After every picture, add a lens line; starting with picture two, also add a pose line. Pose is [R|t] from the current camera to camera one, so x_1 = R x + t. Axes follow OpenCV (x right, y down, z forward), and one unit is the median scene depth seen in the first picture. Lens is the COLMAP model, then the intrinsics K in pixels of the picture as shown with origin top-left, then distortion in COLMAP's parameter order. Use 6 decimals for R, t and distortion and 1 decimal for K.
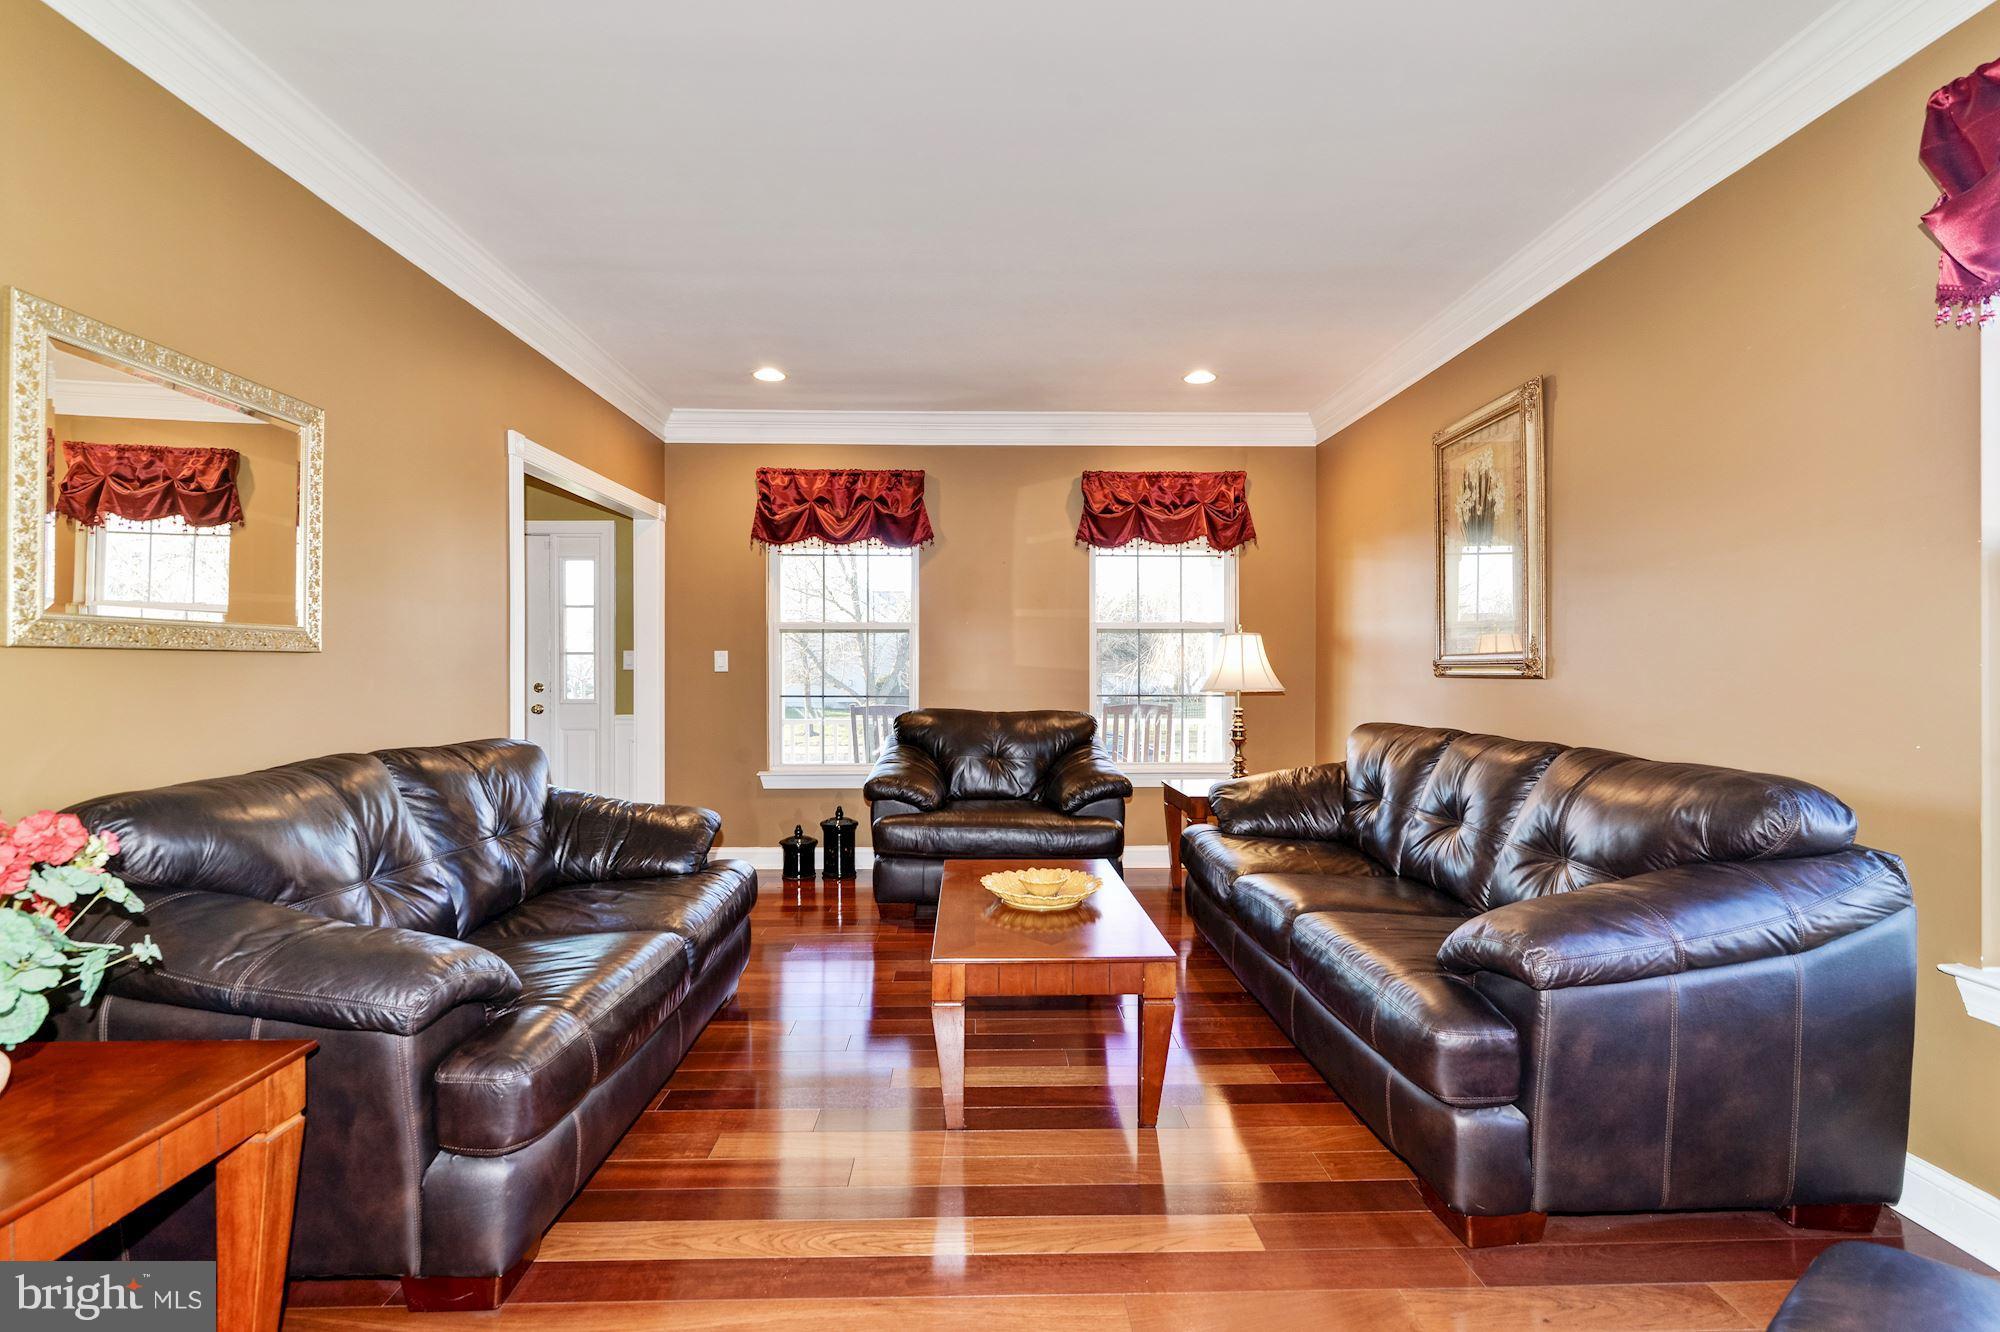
lens RADIAL K [[921.8, 0, 1046.9], [0, 921.8, 662.5], [0, 0, 1]] dist [0.003698, -0.001178]
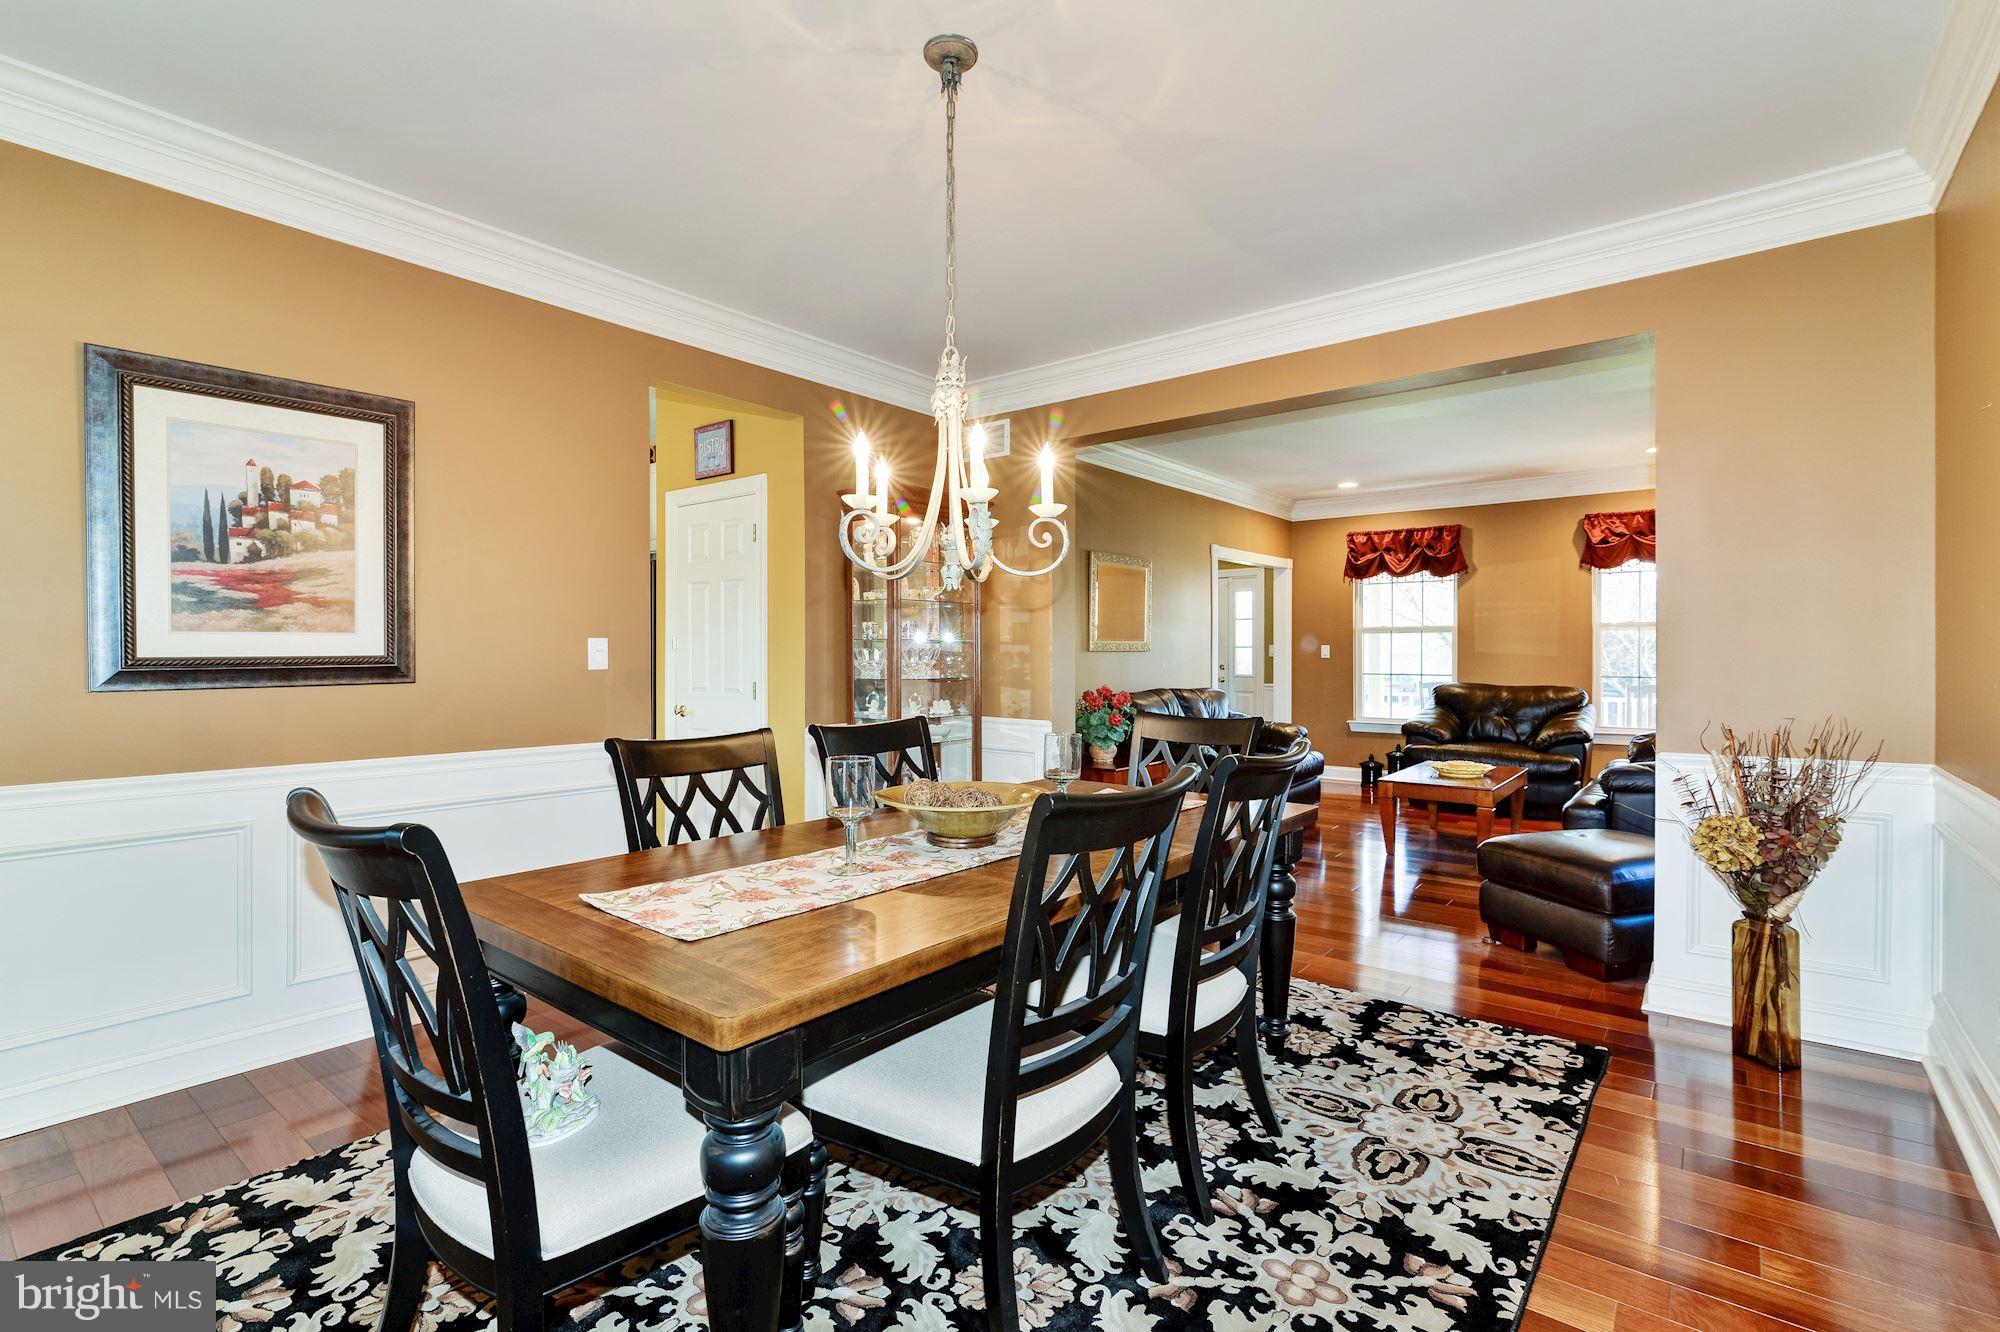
lens RADIAL K [[921.8, 0, 1002.9], [0, 921.8, 663.2], [0, 0, 1]] dist [0.003698, -0.001178]
pose [[0.756184, 0.008706, -0.654301, 0.288901], [-0.007187, 0.999962, 0.004999, 0.015138], [0.654319, 0.000922, 0.756218, -0.618639]]
